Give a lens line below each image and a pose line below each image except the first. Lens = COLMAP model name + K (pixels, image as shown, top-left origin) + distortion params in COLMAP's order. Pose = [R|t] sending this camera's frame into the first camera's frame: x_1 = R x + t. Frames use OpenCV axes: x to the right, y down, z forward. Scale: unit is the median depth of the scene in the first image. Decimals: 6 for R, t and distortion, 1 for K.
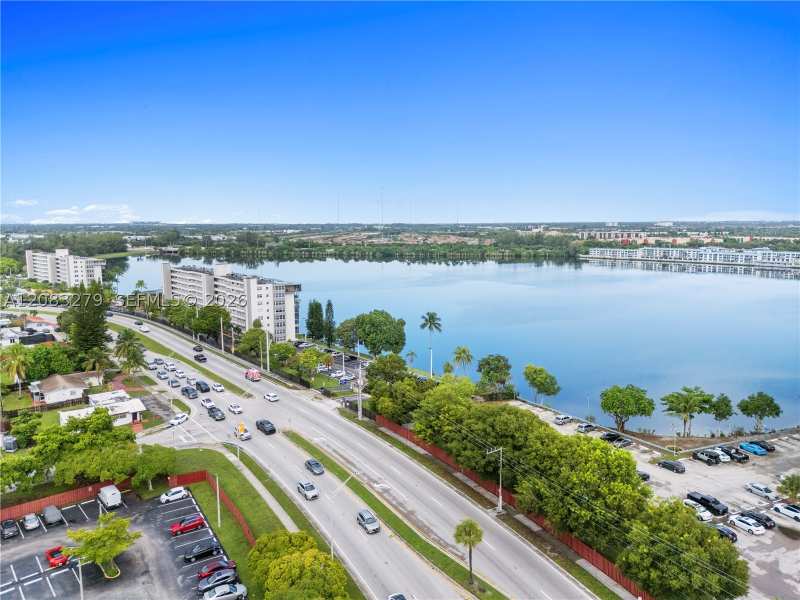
lens RADIAL K [[590.3, 0, 400.0], [0, 590.3, 300.0], [0, 0, 1]] dist [0.025545, -0.000922]
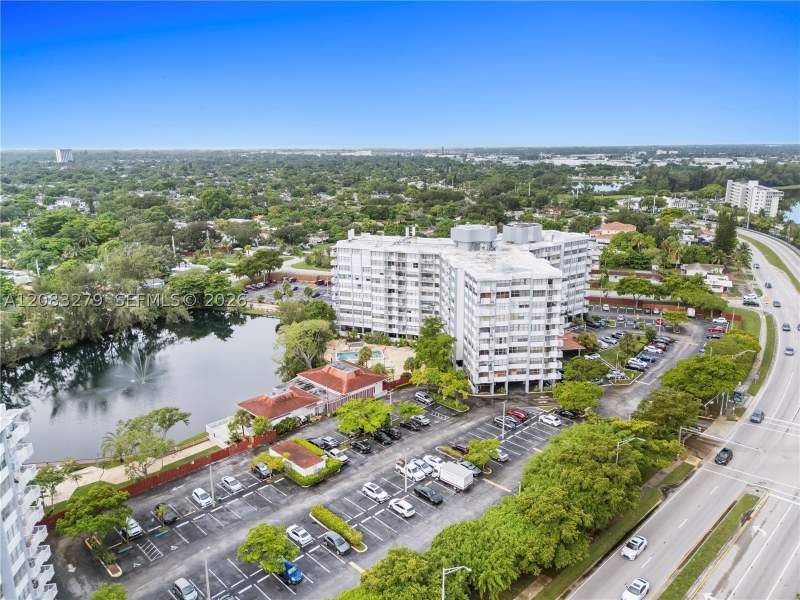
lens RADIAL K [[590.3, 0, 400.0], [0, 590.3, 300.0], [0, 0, 1]] dist [0.025545, -0.000922]
pose [[0.464066, 0.221994, -0.857532, 0.434738], [-0.110165, 0.975035, 0.192796, -0.005554], [0.878924, 0.005000, 0.476937, -0.481023]]
